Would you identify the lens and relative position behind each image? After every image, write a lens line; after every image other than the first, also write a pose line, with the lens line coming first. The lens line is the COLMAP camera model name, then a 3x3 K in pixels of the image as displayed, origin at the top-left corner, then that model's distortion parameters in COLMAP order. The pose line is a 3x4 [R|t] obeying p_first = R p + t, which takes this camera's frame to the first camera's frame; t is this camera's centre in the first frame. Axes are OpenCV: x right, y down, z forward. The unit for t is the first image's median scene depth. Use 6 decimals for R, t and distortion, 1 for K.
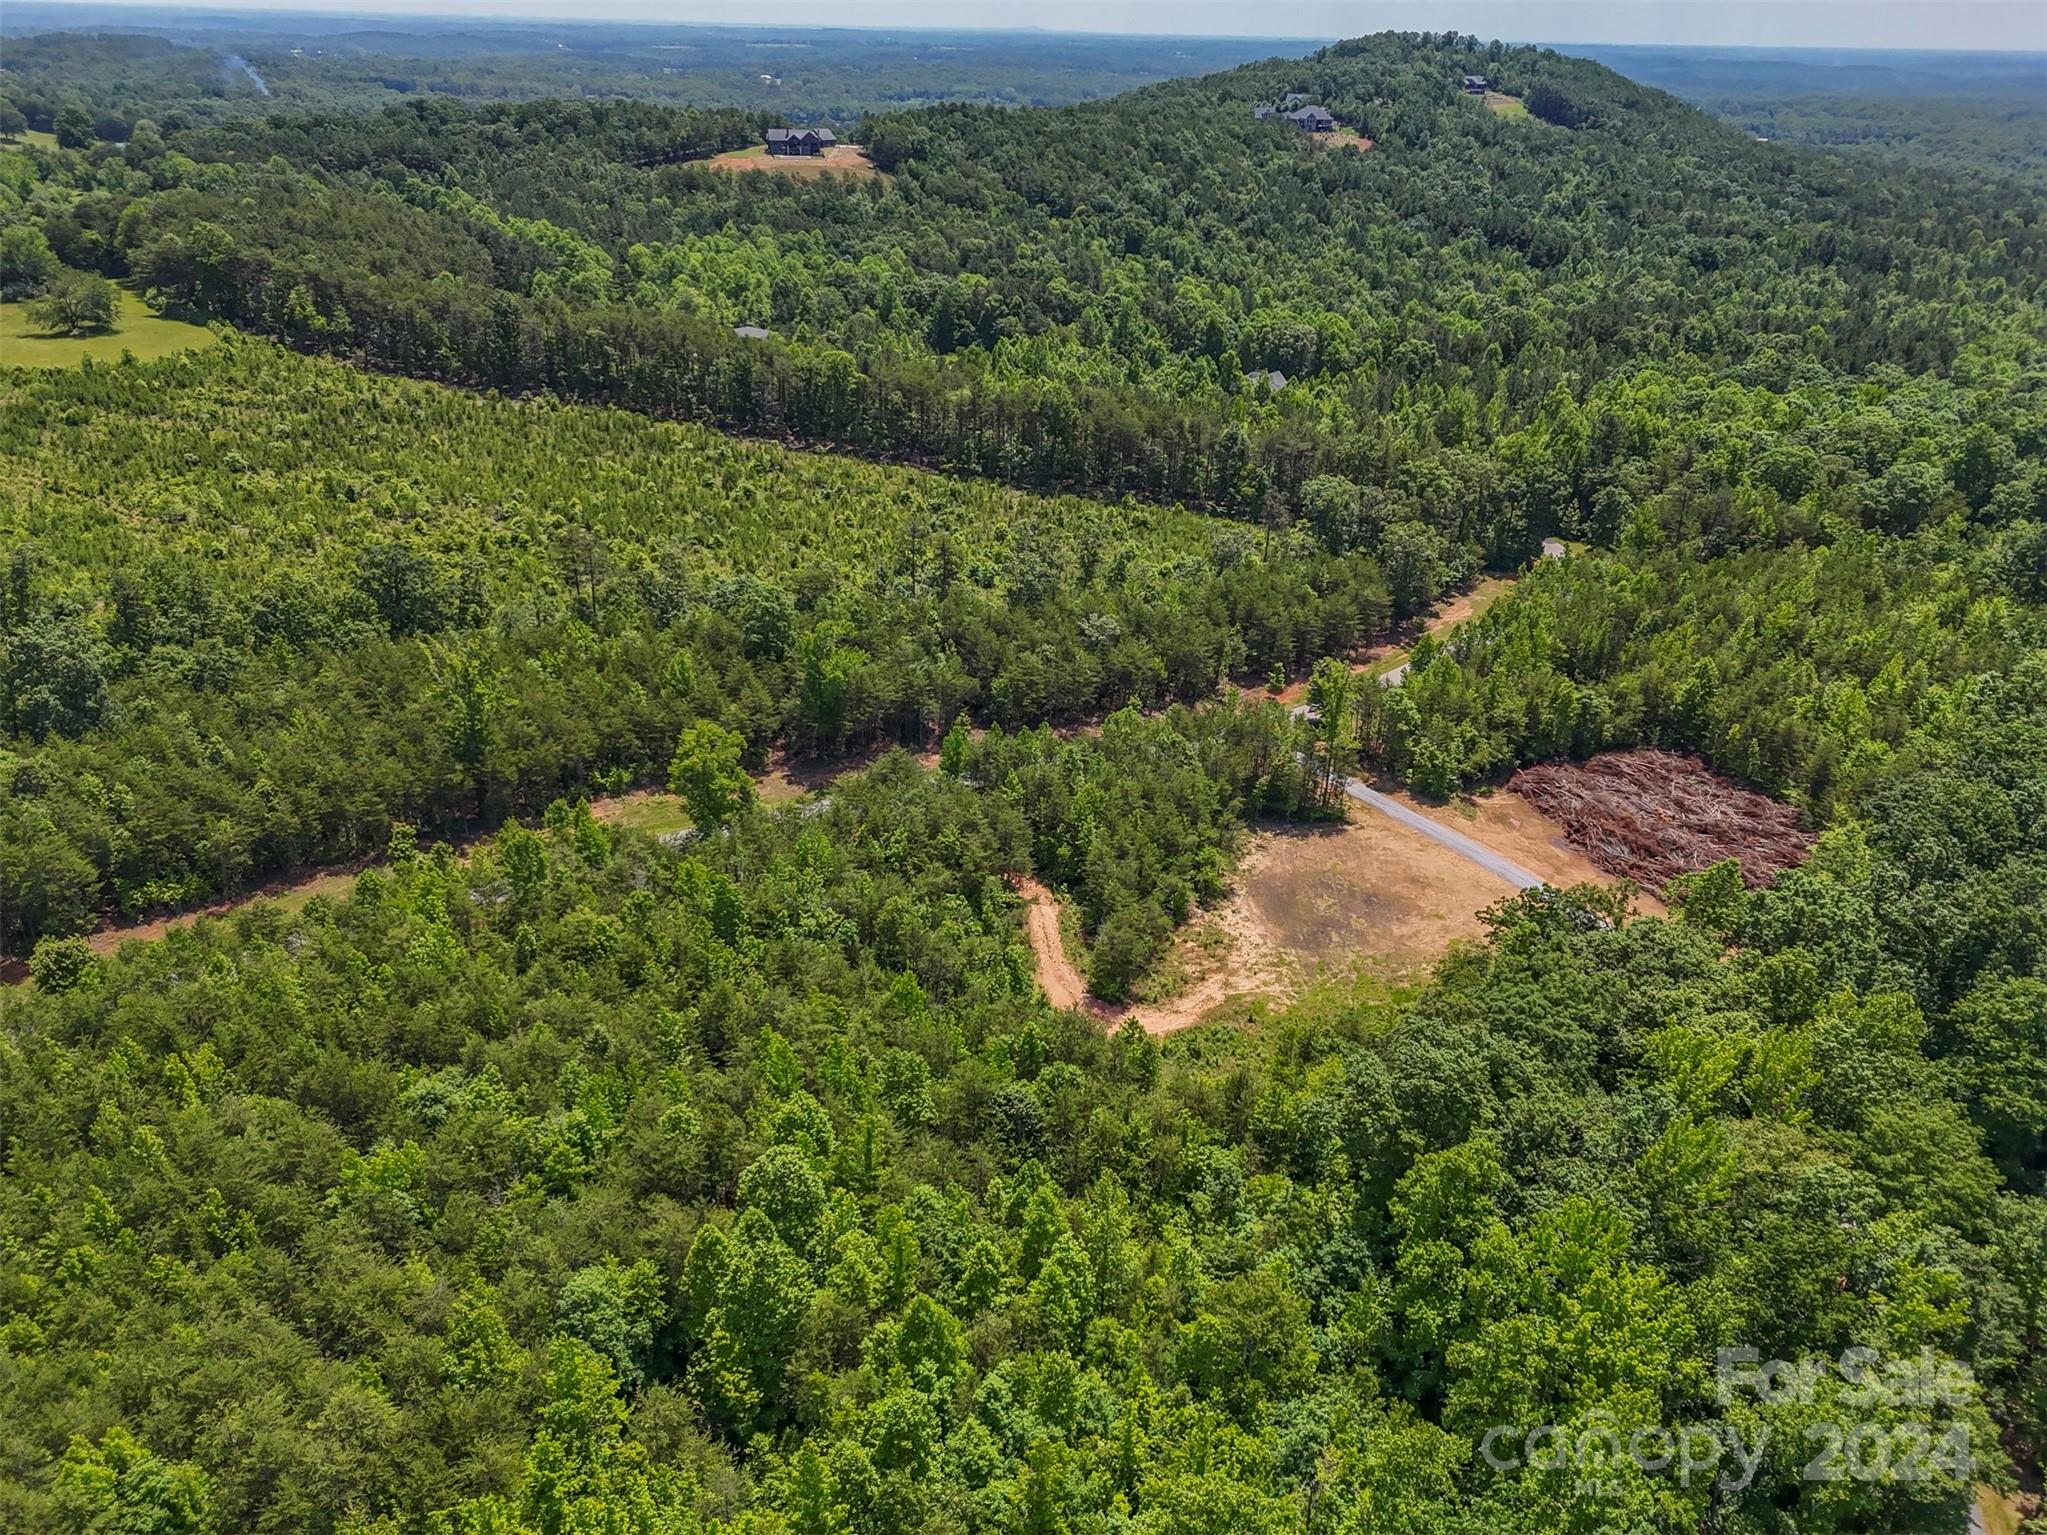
lens RADIAL K [[1504.2, 0, 1020.6], [0, 1504.2, 762.3], [0, 0, 1]] dist [0.084427, -0.091258]
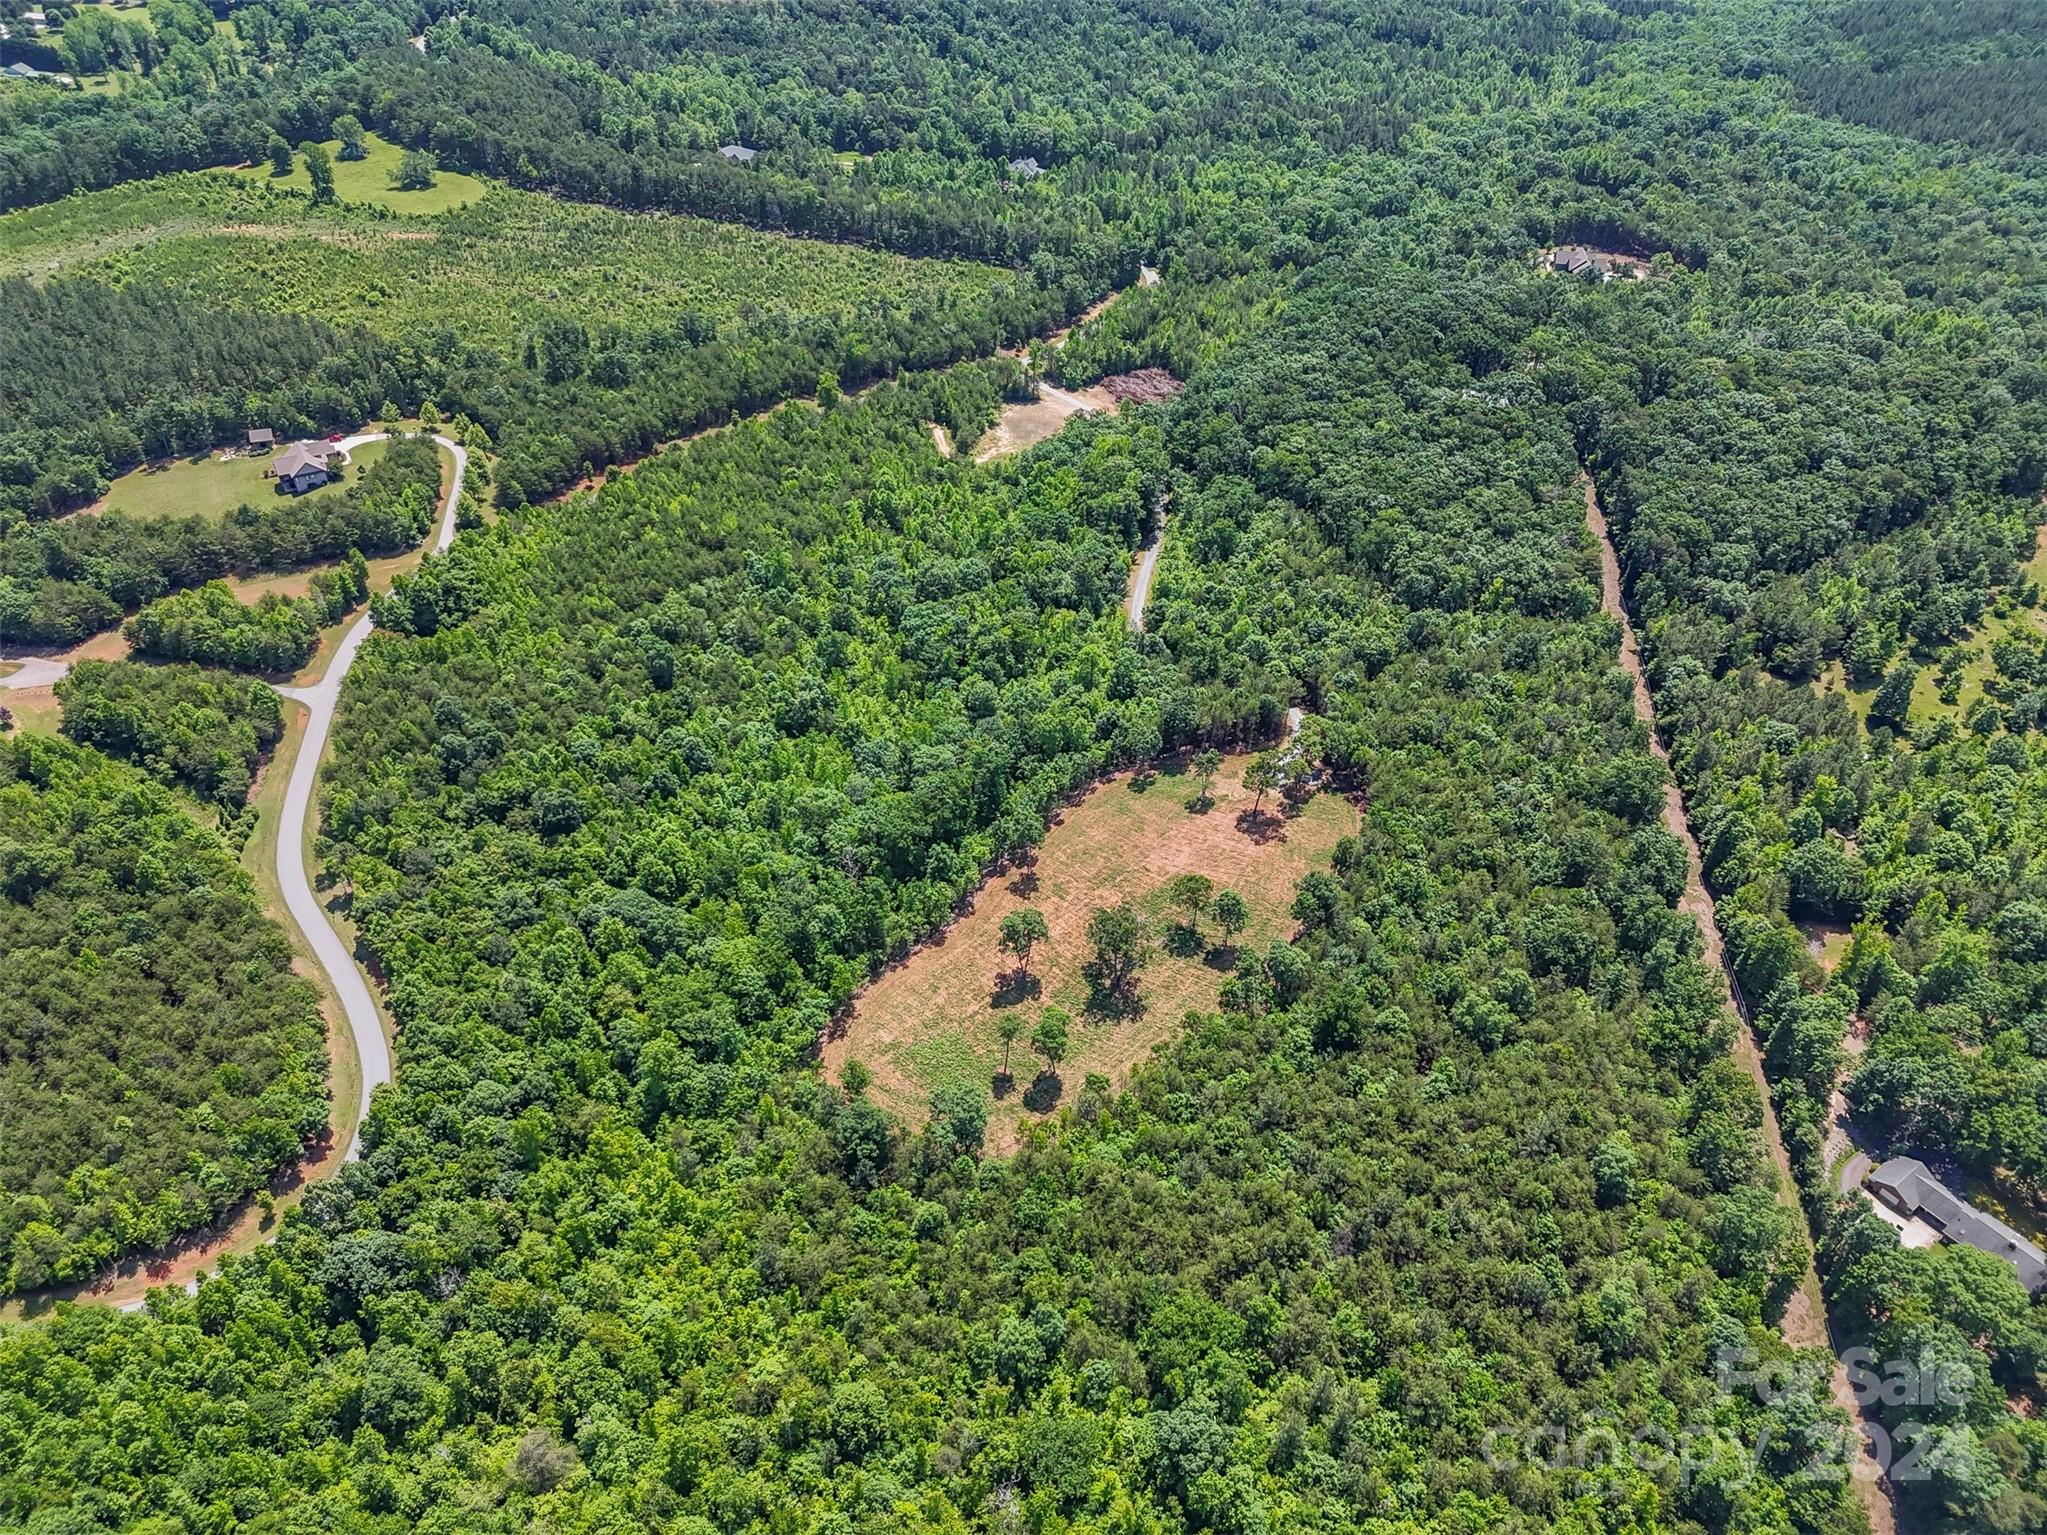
lens RADIAL K [[1504.2, 0, 1020.6], [0, 1504.2, 762.3], [0, 0, 1]] dist [0.084427, -0.091258]
pose [[0.992568, -0.073610, 0.096901, -0.126238], [0.050272, 0.973211, 0.224352, 0.055524], [-0.110819, -0.217813, 0.969678, -1.634768]]
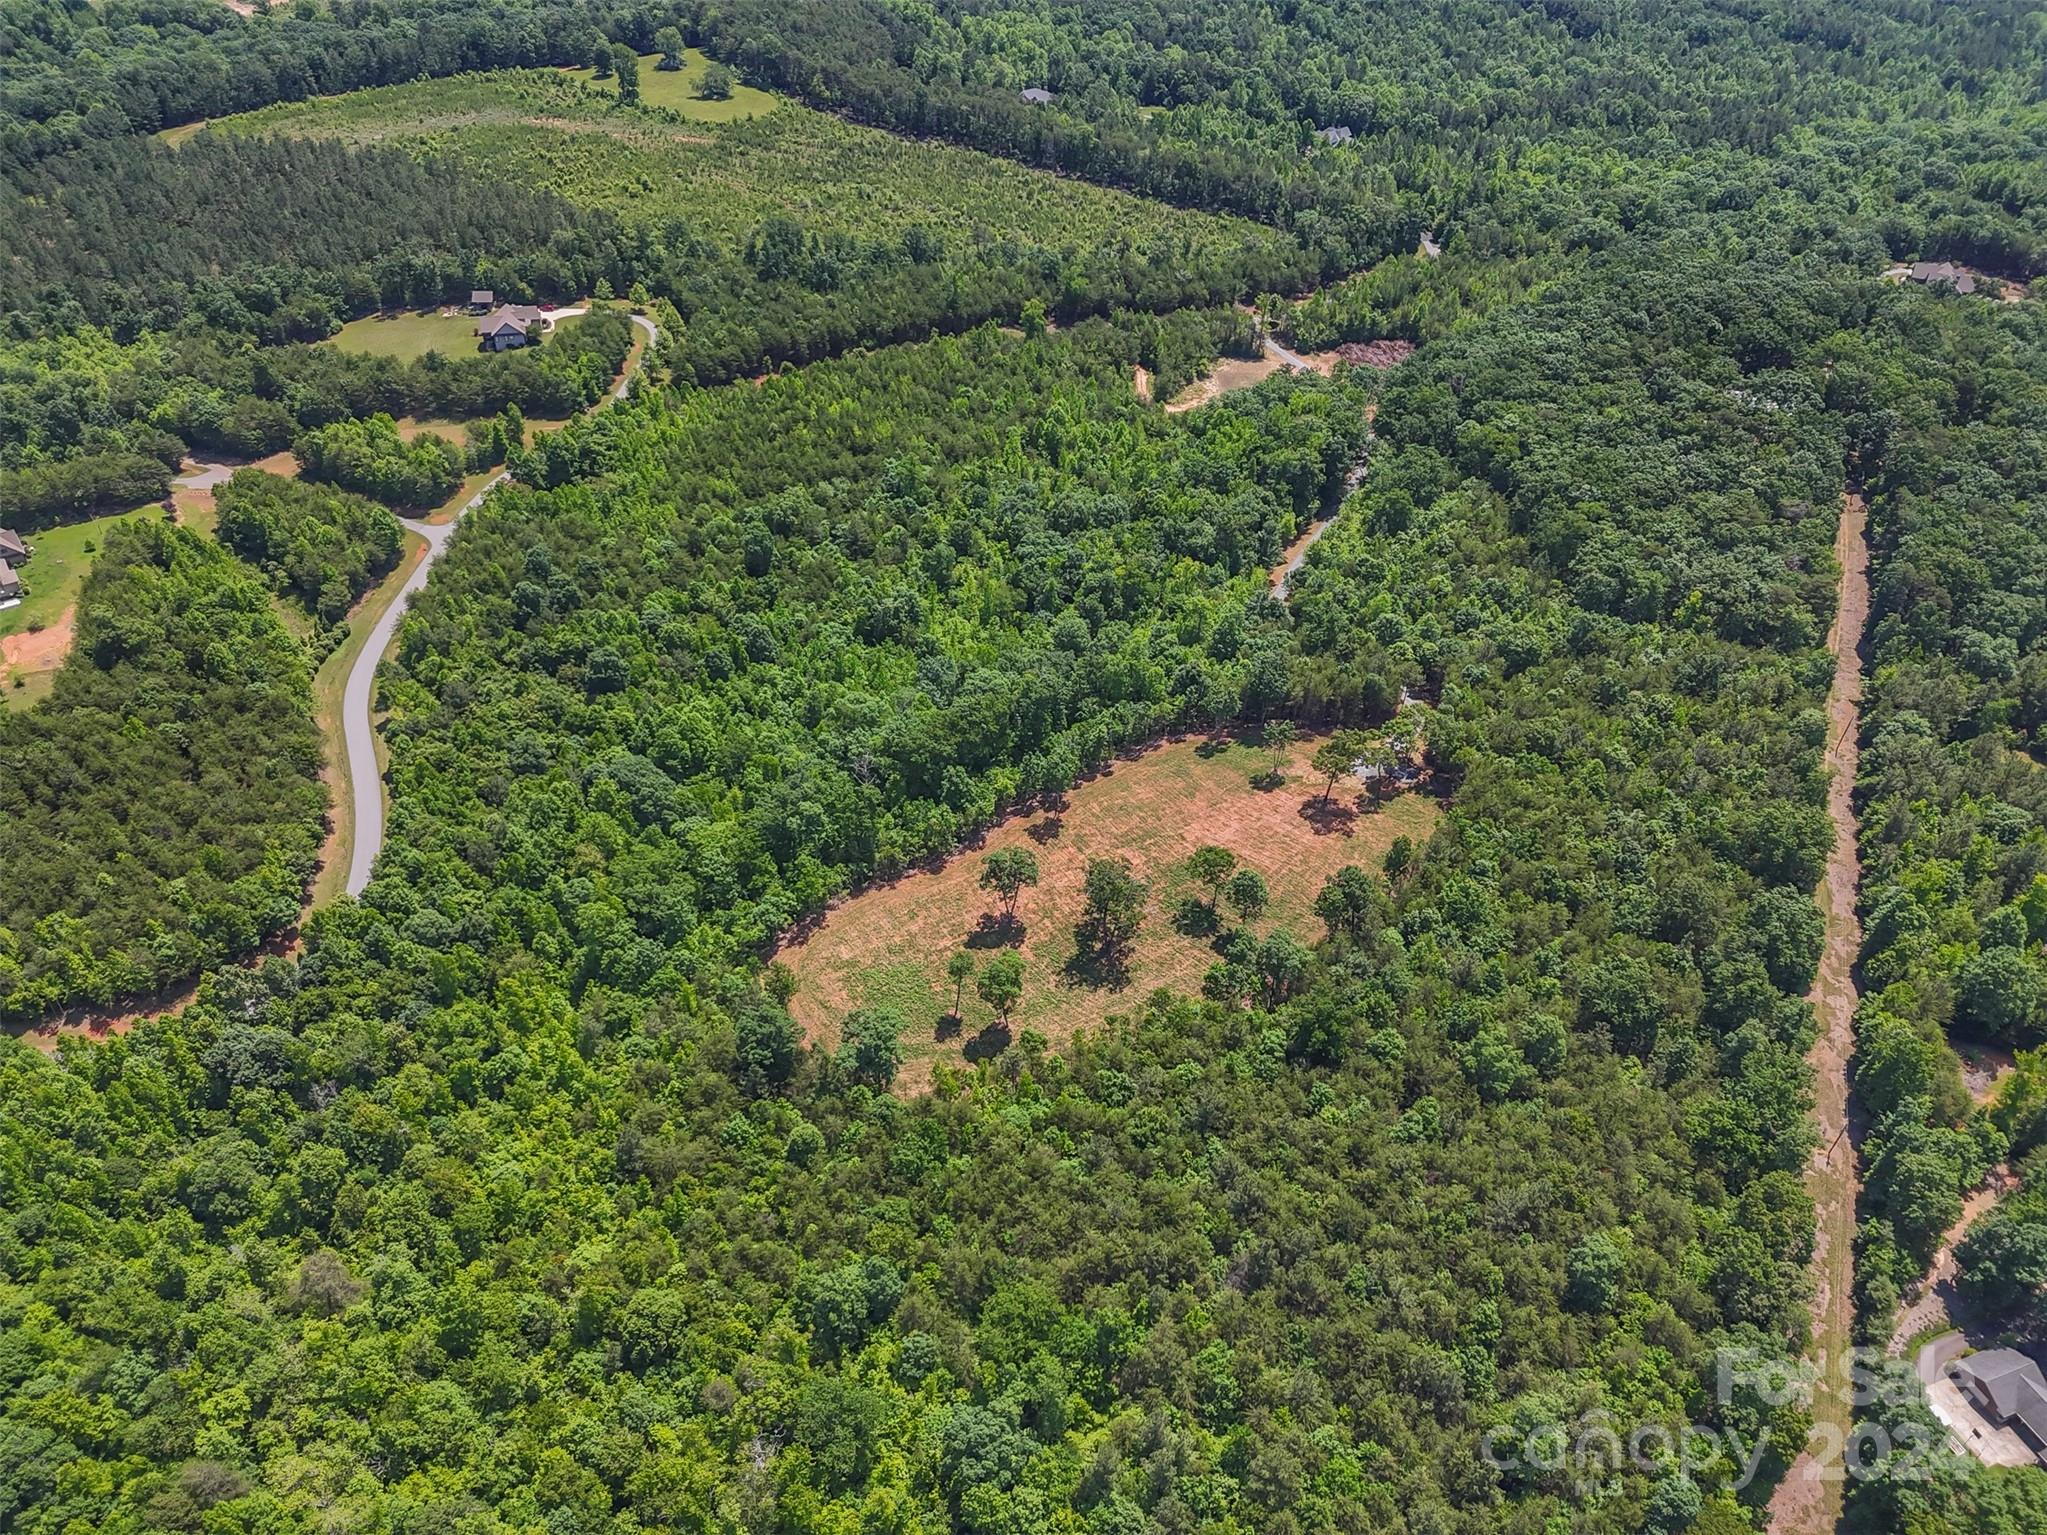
lens RADIAL K [[1506.2, 0, 1019.5], [0, 1506.2, 757.8], [0, 0, 1]] dist [0.069668, -0.060478]
pose [[0.988061, 0.097004, -0.119693, 0.153940], [-0.069756, 0.974374, 0.213843, 0.158805], [0.137369, -0.202940, 0.969508, -1.523558]]
